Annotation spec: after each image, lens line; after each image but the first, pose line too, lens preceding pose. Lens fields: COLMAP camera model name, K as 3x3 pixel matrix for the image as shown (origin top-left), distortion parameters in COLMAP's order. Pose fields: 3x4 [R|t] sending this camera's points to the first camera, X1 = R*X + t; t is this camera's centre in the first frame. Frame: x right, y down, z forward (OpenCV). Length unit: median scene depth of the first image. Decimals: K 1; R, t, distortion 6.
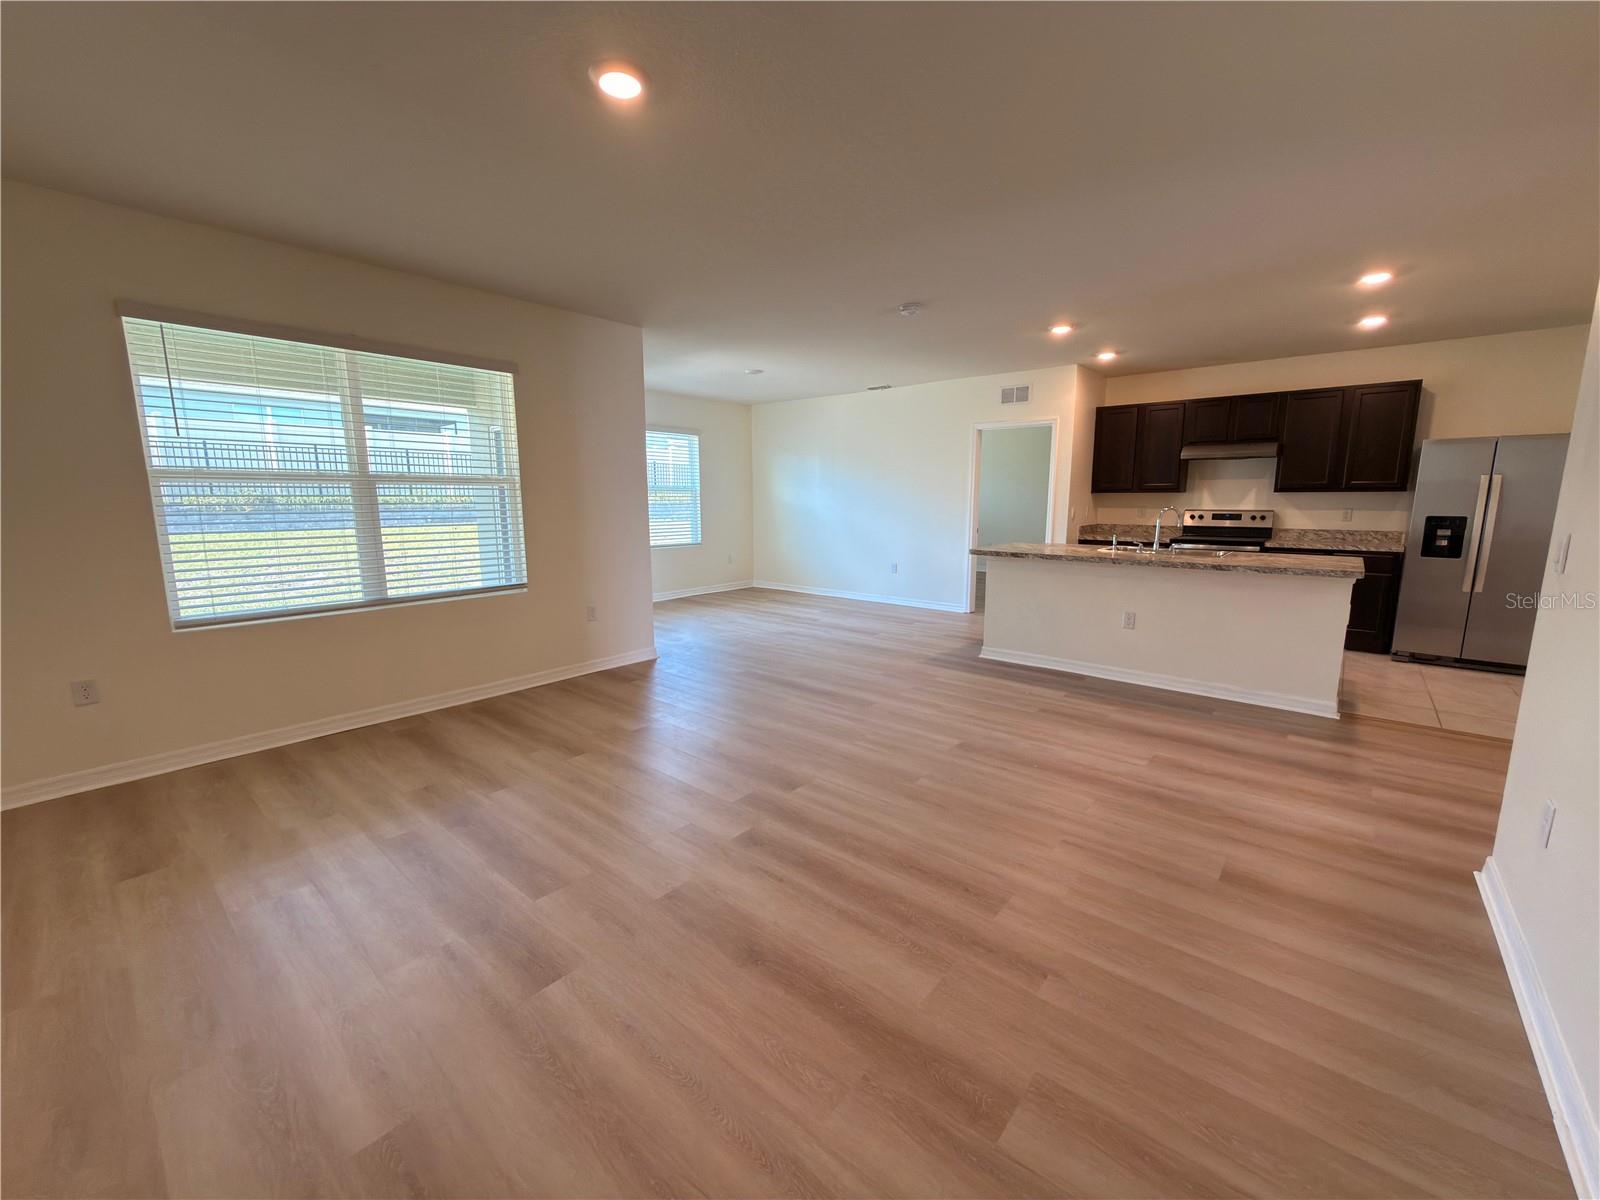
lens RADIAL K [[637.1, 0, 802.2], [0, 637.1, 600.5], [0, 0, 1]] dist [-0.000565, 0.000011]
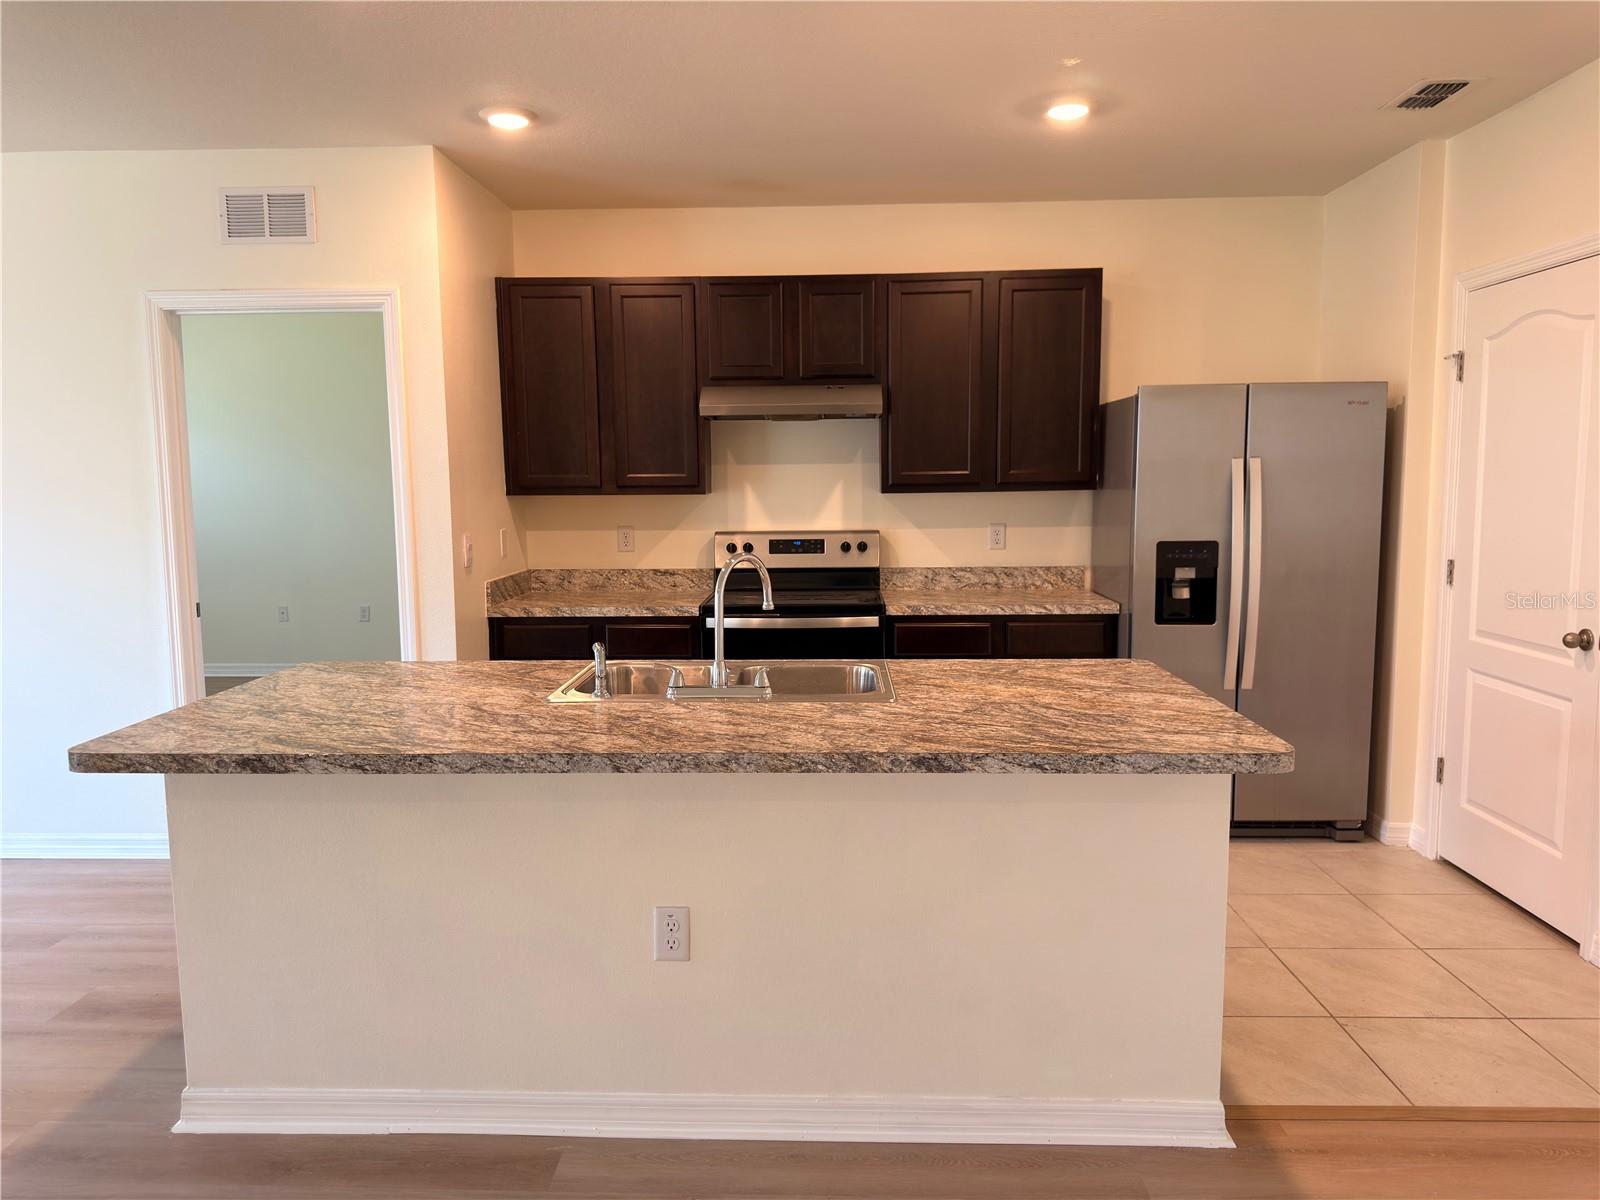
lens RADIAL K [[1120.5, 0, 793.9], [0, 1120.5, 597.7], [0, 0, 1]] dist [0.125448, -0.214550]
pose [[0.781767, -0.071937, 0.619407, 0.220884], [0.108456, 0.993870, -0.021458, -0.101475], [-0.614066, 0.083954, 0.784777, 0.493618]]
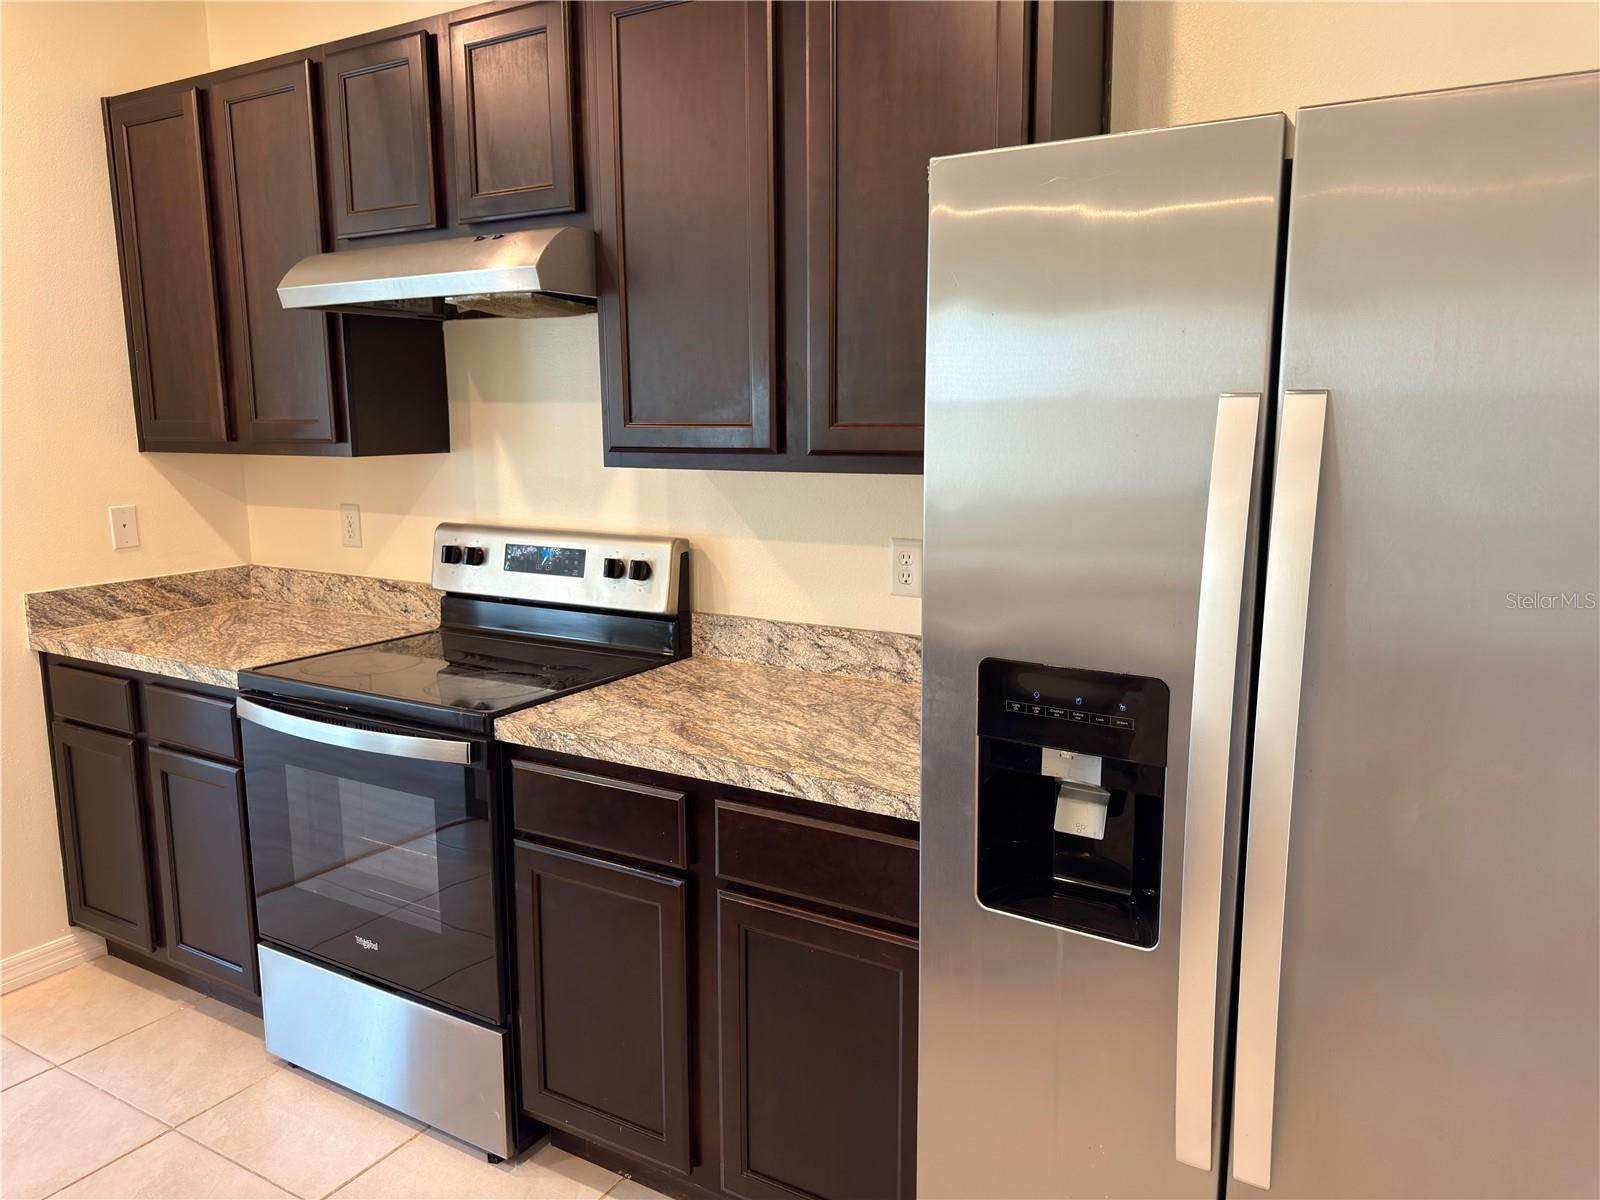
lens RADIAL K [[1134.8, 0, 798.6], [0, 1134.8, 591.5], [0, 0, 1]] dist [0.073855, -0.102054]
pose [[0.985381, -0.028005, 0.168046, 0.892306], [0.028750, 0.999585, -0.002004, -0.150051], [-0.167920, 0.006806, 0.985777, 0.732176]]
